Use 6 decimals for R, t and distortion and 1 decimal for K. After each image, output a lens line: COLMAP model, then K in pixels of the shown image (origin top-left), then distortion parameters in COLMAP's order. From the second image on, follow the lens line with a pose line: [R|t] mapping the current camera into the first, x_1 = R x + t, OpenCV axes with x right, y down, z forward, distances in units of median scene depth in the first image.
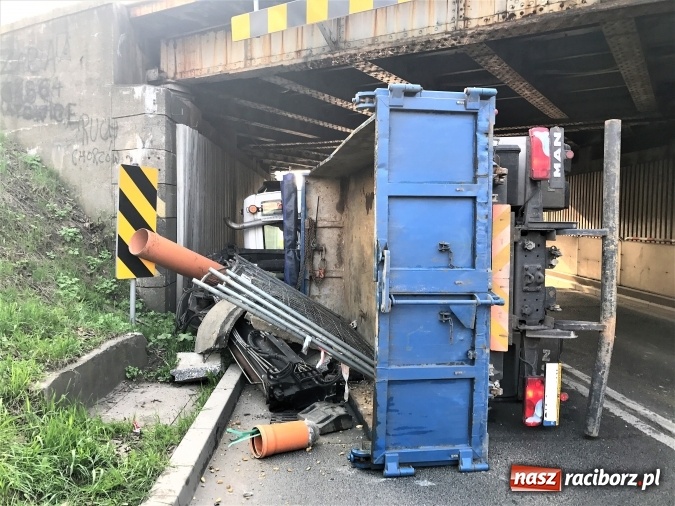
lens RADIAL K [[553.8, 0, 342.1], [0, 553.8, 246.8], [0, 0, 1]] dist [0.044095, -0.034905]
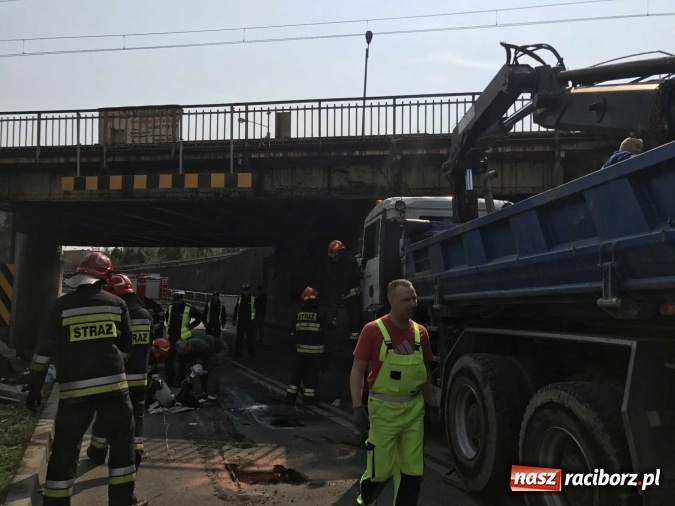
lens RADIAL K [[553.8, 0, 340.4], [0, 553.8, 251.0], [0, 0, 1]] dist [0.044095, -0.034905]
pose [[0.932060, 0.032584, 0.360836, -0.009381], [0.009849, 0.993301, -0.115138, 0.034748], [-0.362170, 0.110869, 0.925495, -1.071424]]
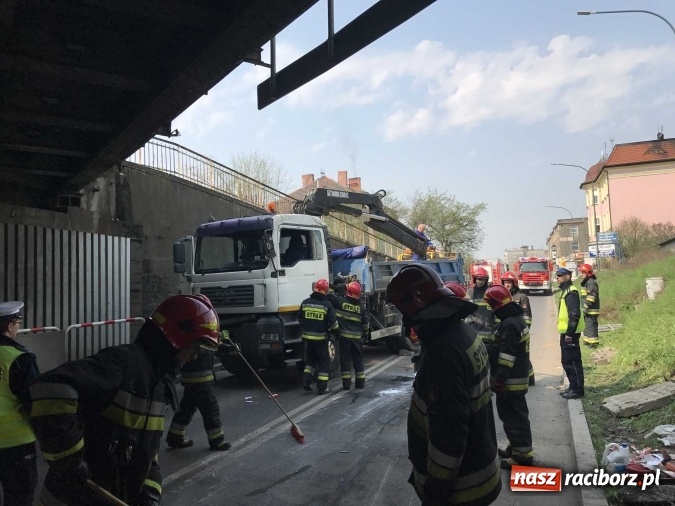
lens RADIAL K [[553.8, 0, 338.6], [0, 553.8, 247.9], [0, 0, 1]] dist [0.044095, -0.034905]
pose [[-0.920513, 0.055686, 0.386723, -0.170583], [0.047589, 0.998402, -0.030490, -0.090534], [-0.387803, -0.009662, -0.921692, 1.738556]]
